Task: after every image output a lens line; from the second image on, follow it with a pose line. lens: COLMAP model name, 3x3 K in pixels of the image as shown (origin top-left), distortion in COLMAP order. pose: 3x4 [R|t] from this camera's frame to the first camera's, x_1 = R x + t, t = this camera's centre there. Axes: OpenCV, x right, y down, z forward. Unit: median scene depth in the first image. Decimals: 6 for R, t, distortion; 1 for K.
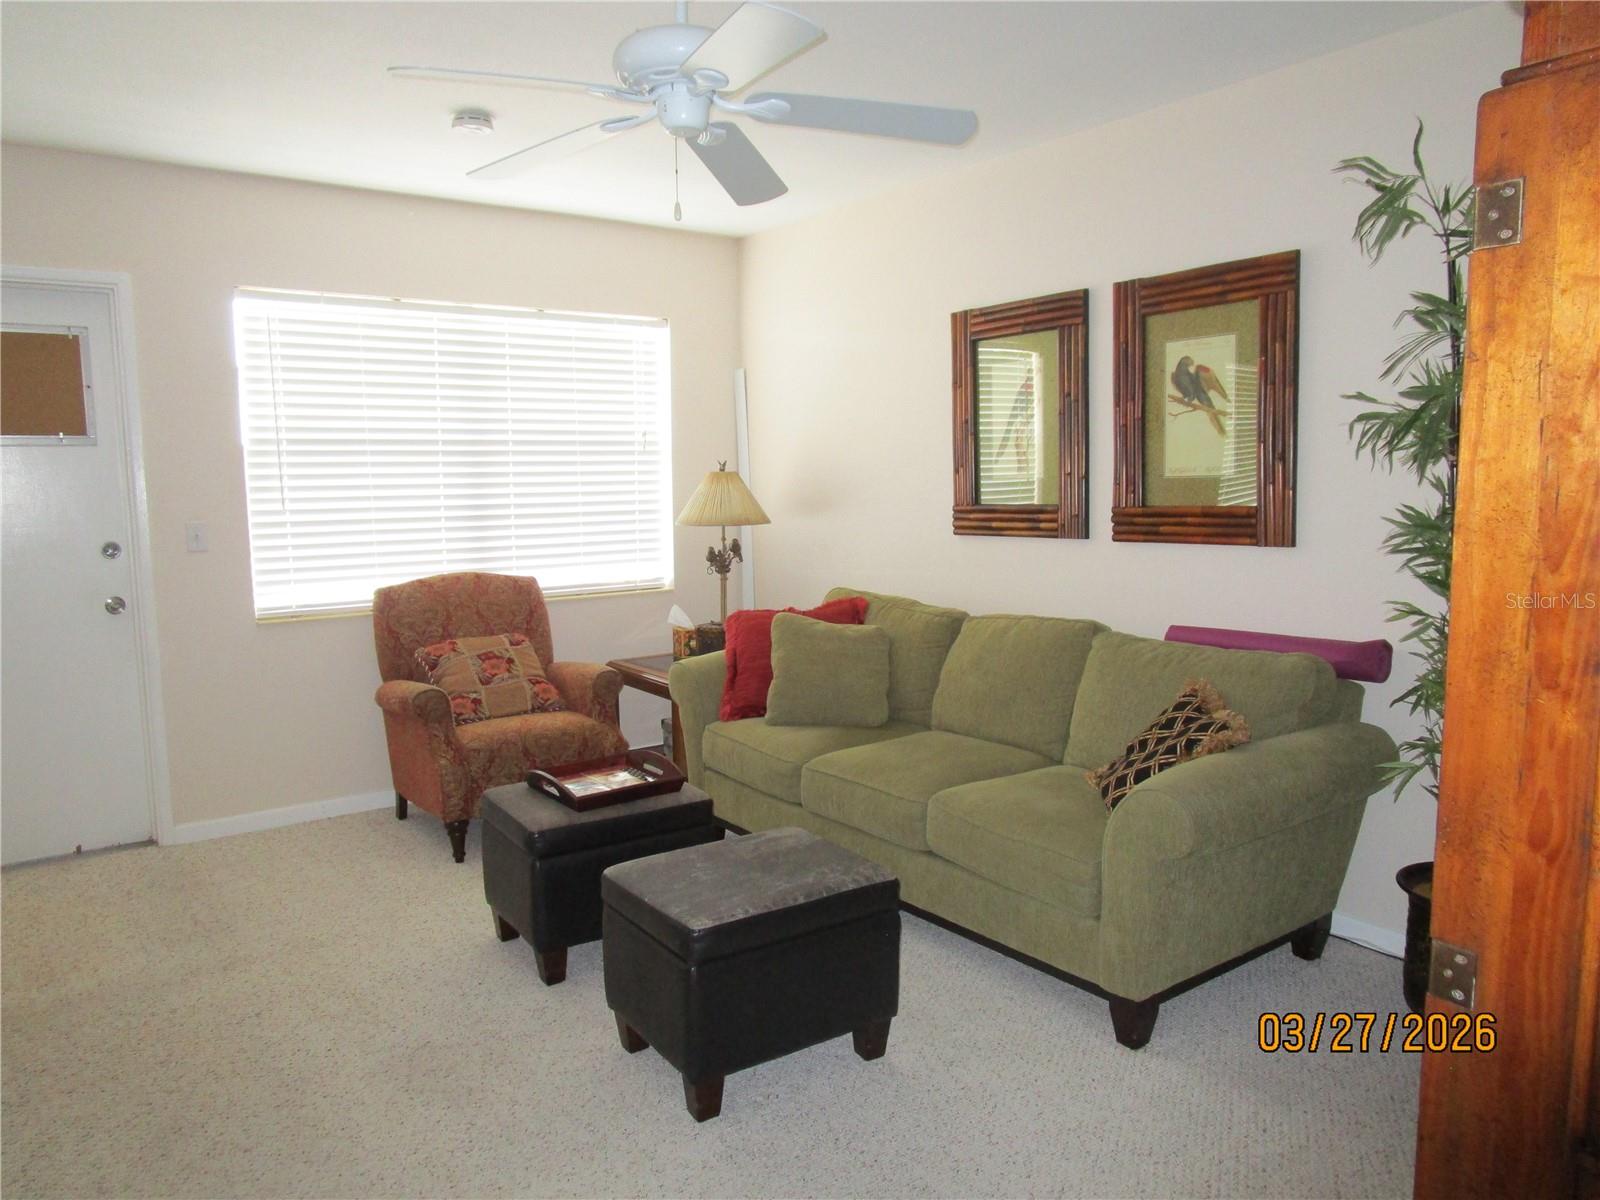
lens RADIAL K [[1142.1, 0, 796.3], [0, 1142.1, 604.9], [0, 0, 1]] dist [-0.025729, 0.008024]
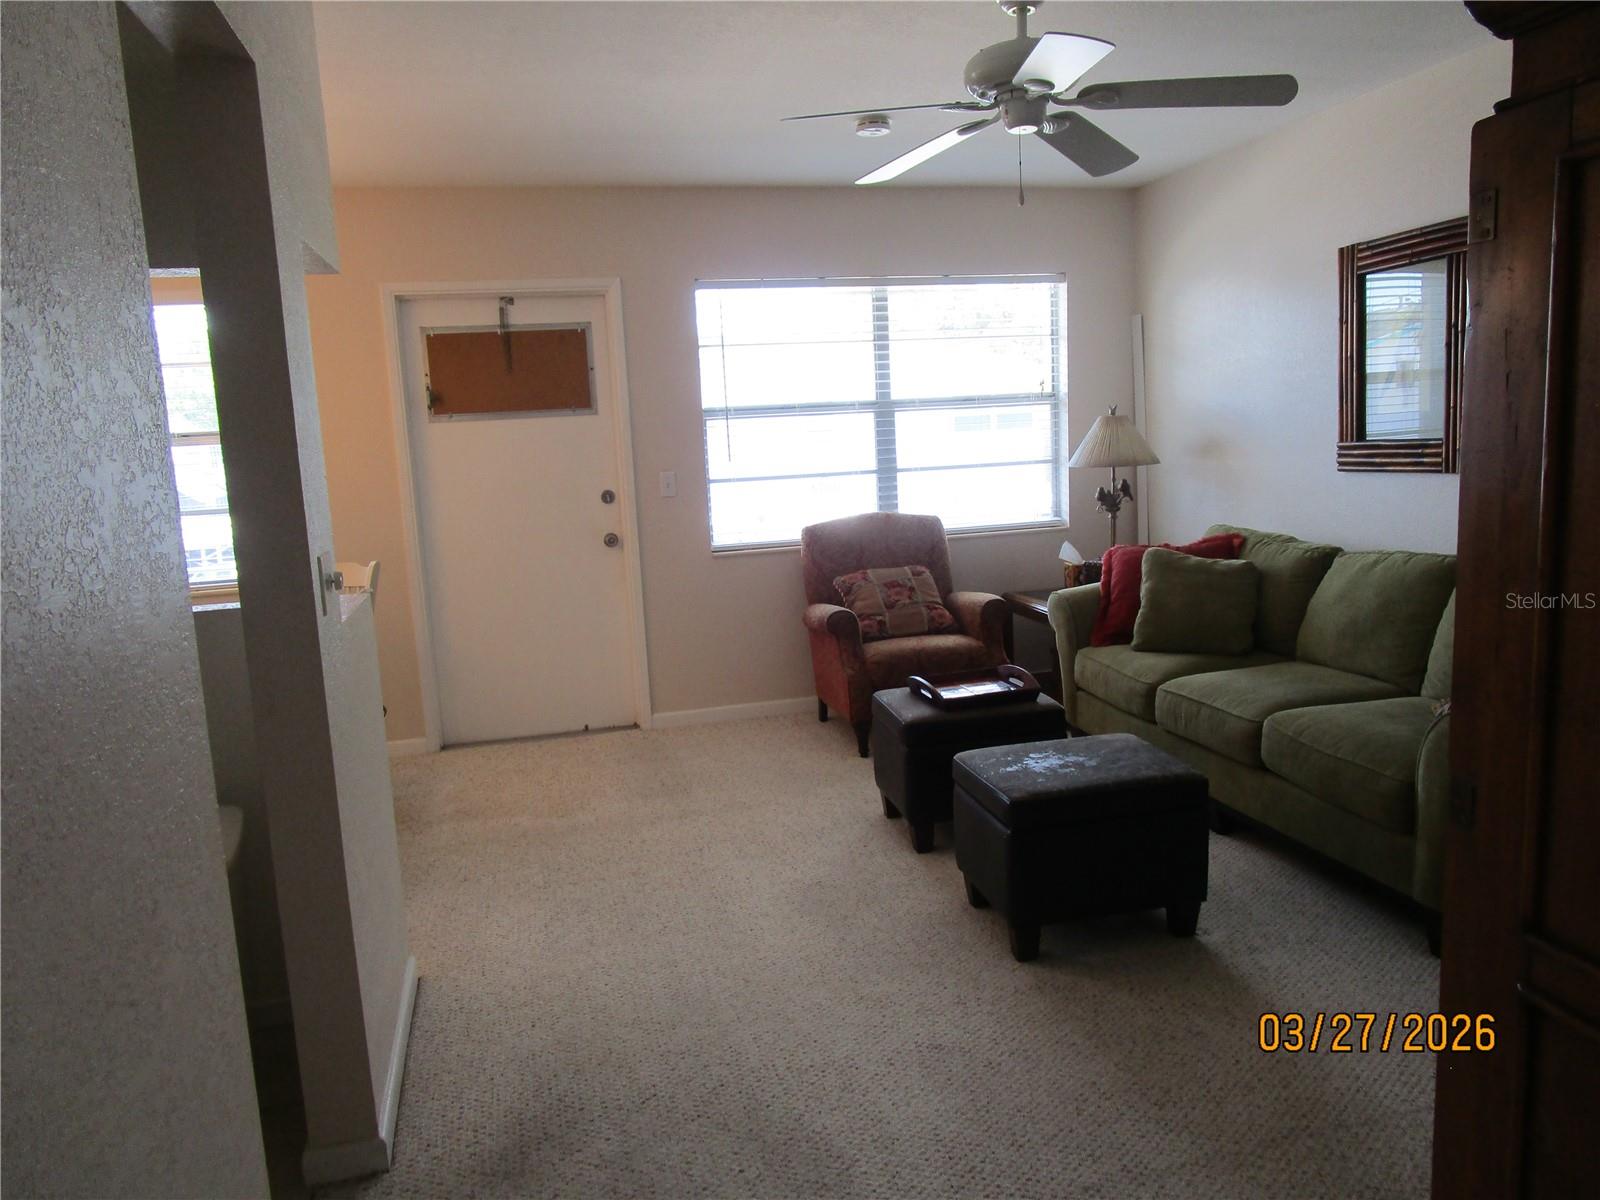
lens RADIAL K [[1158.1, 0, 800.0], [0, 1158.1, 600.0], [0, 0, 1]] dist [-0.011171, 0.000113]
pose [[0.924319, 0.022339, -0.380966, 0.098487], [-0.005836, 0.998996, 0.044420, 0.009739], [0.381576, -0.038835, 0.923521, -0.132369]]
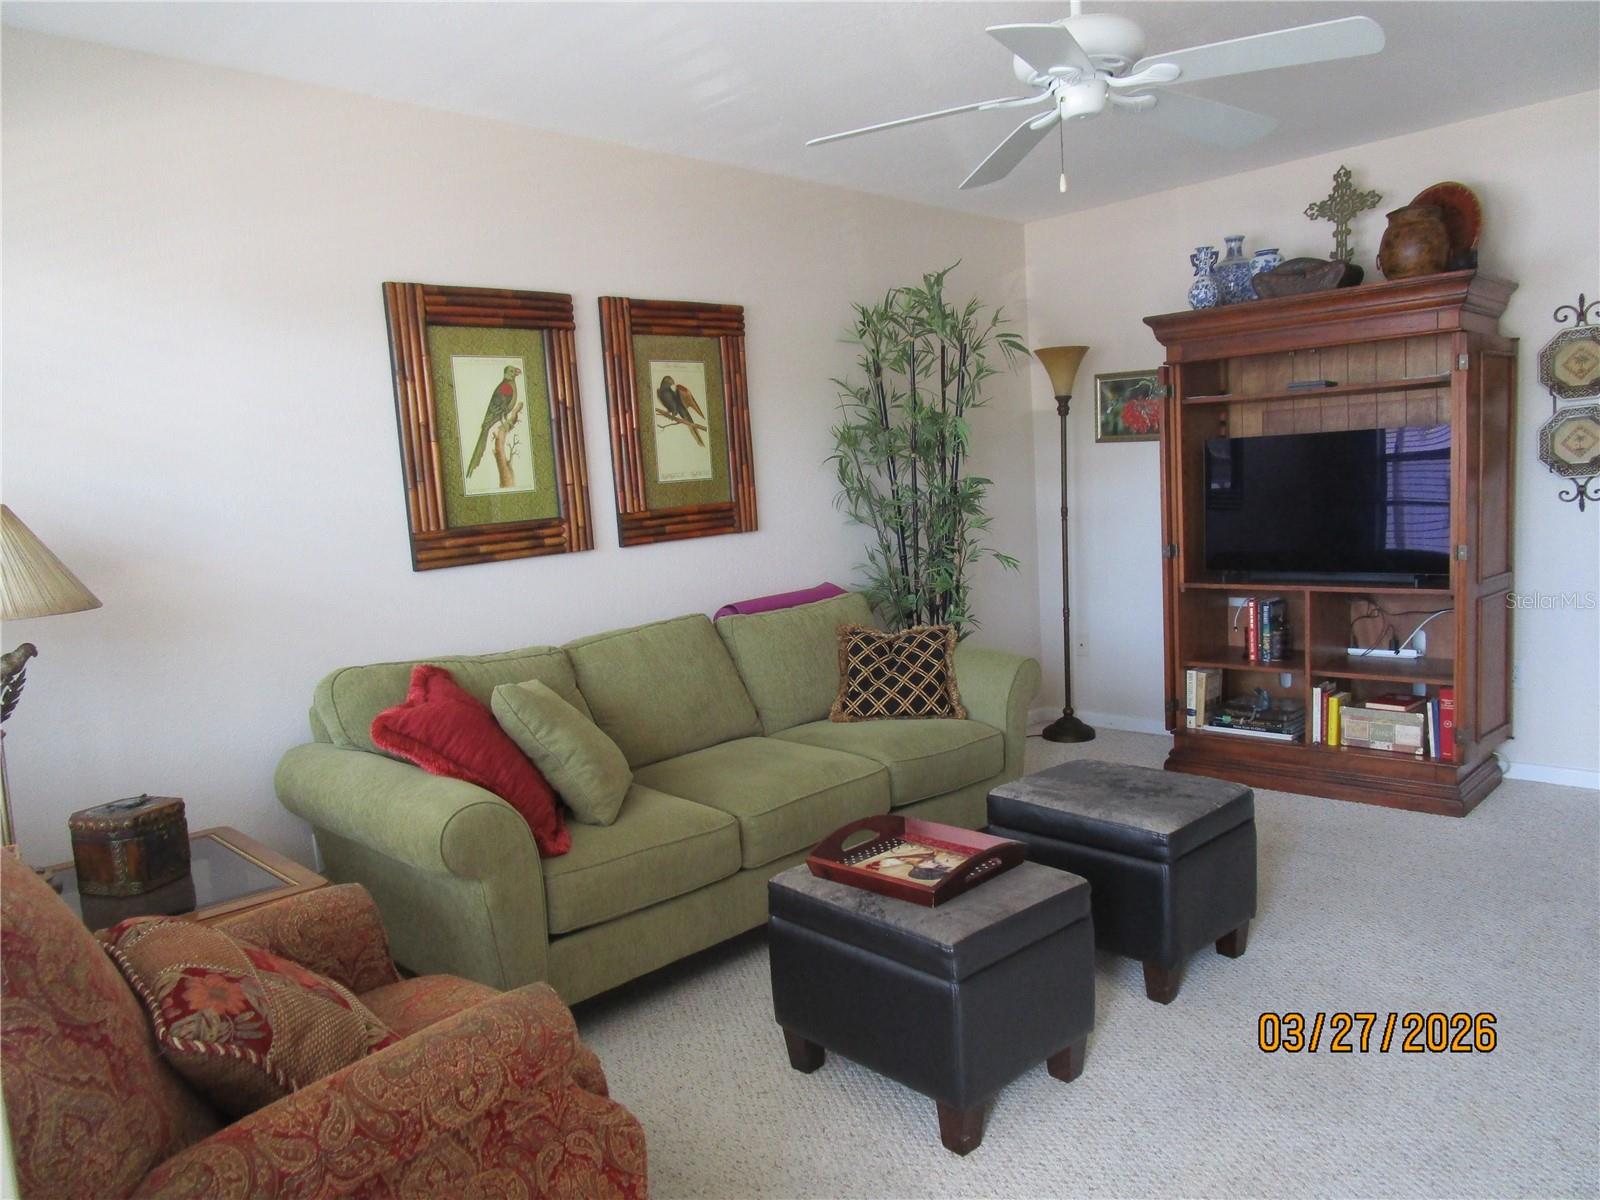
lens RADIAL K [[1142.1, 0, 796.3], [0, 1142.1, 604.9], [0, 0, 1]] dist [-0.025729, 0.008024]
pose [[-0.158482, -0.082488, 0.983910, -0.712326], [0.181069, 0.977176, 0.111089, -0.085066], [-0.970617, 0.195761, -0.139929, 0.937585]]
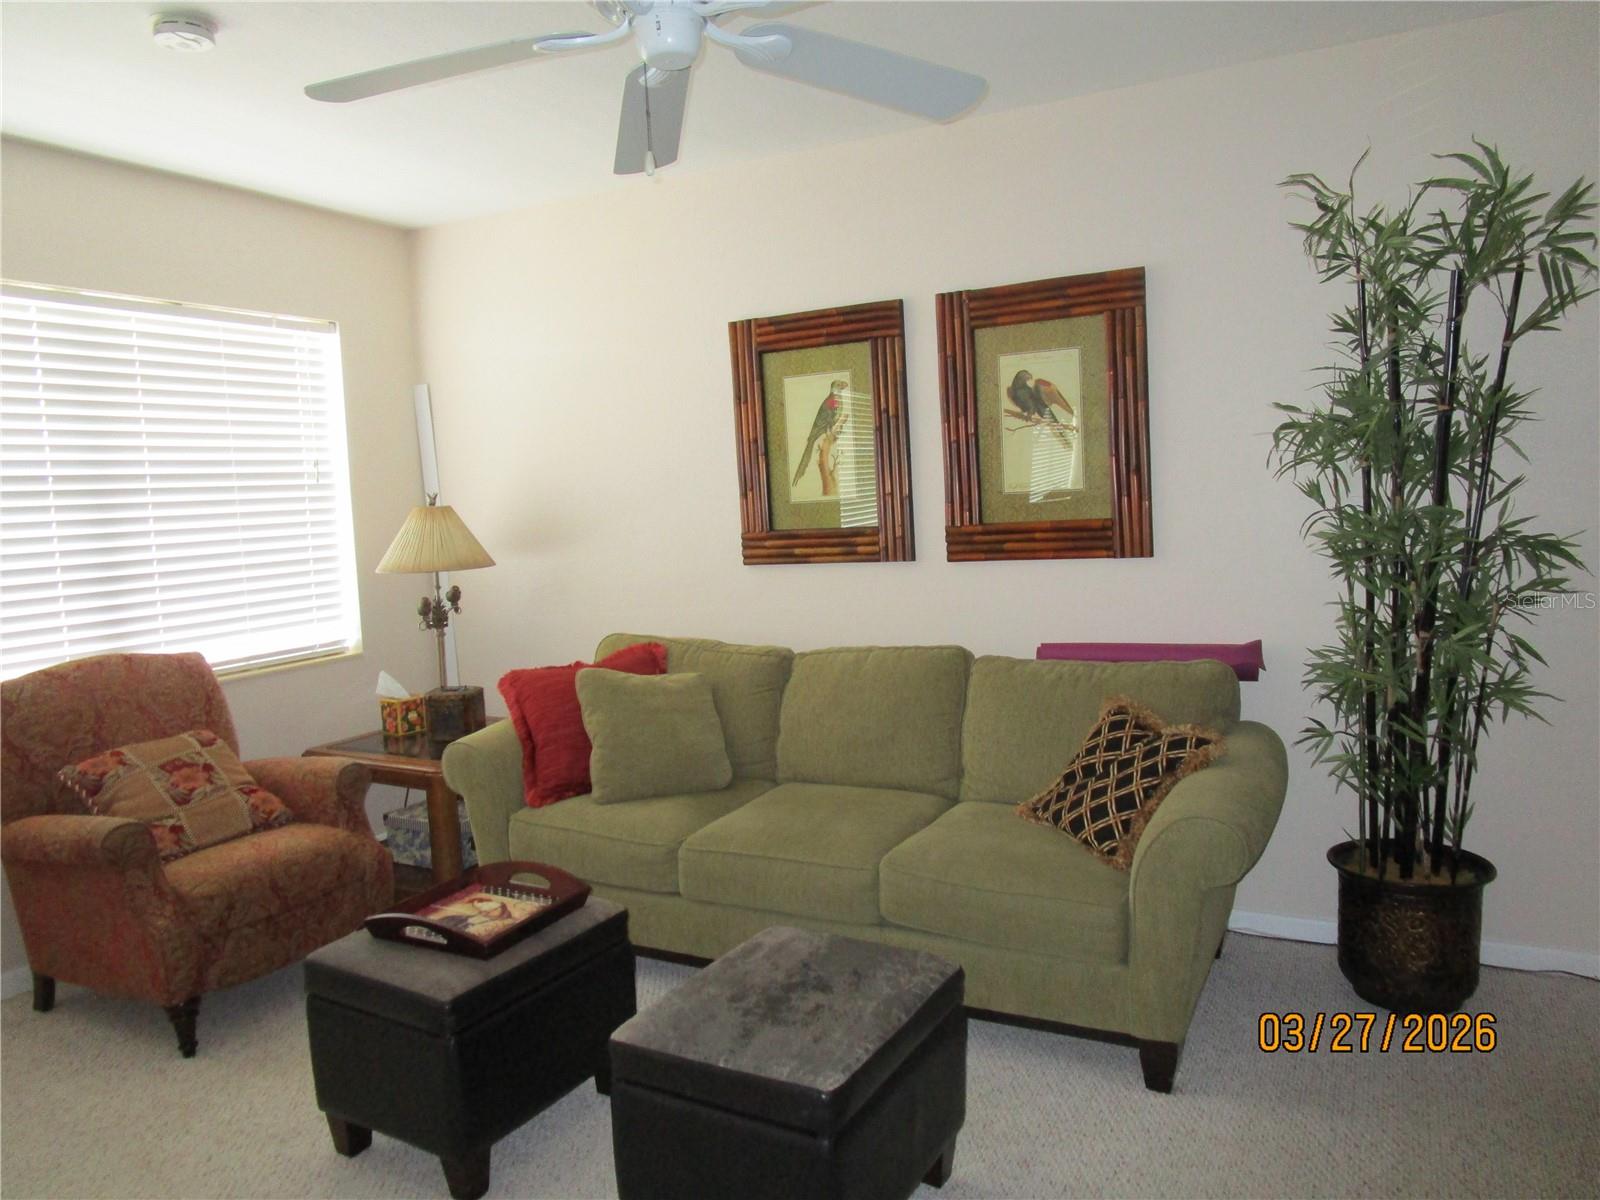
lens RADIAL K [[1142.1, 0, 796.3], [0, 1142.1, 604.9], [0, 0, 1]] dist [-0.025729, 0.008024]
pose [[0.897810, -0.071195, 0.434589, -0.241160], [0.082723, 0.996543, -0.007641, -0.021278], [-0.432543, 0.042810, 0.900596, 0.177175]]
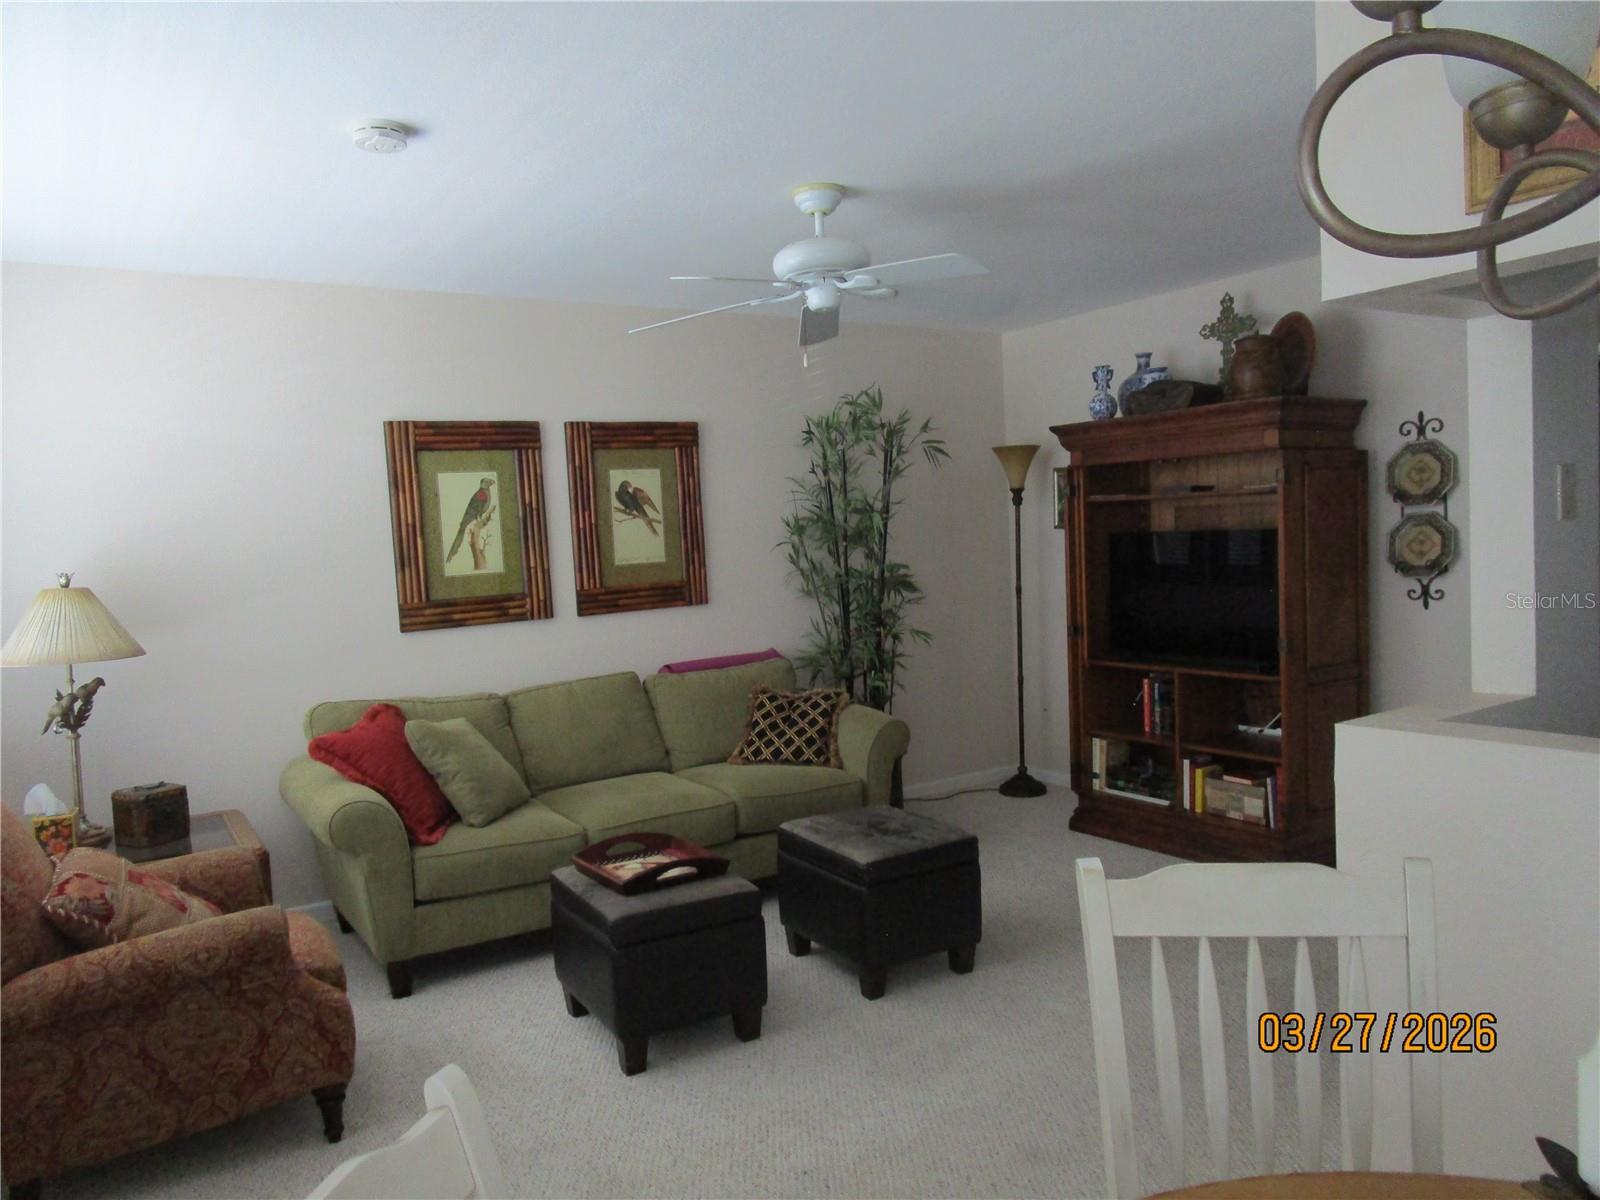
lens RADIAL K [[1142.1, 0, 796.3], [0, 1142.1, 604.9], [0, 0, 1]] dist [-0.025729, 0.008024]
pose [[0.049389, -0.047111, 0.997668, -0.945041], [0.163580, 0.985780, 0.038452, -0.073332], [-0.985293, 0.161300, 0.056393, 0.635911]]
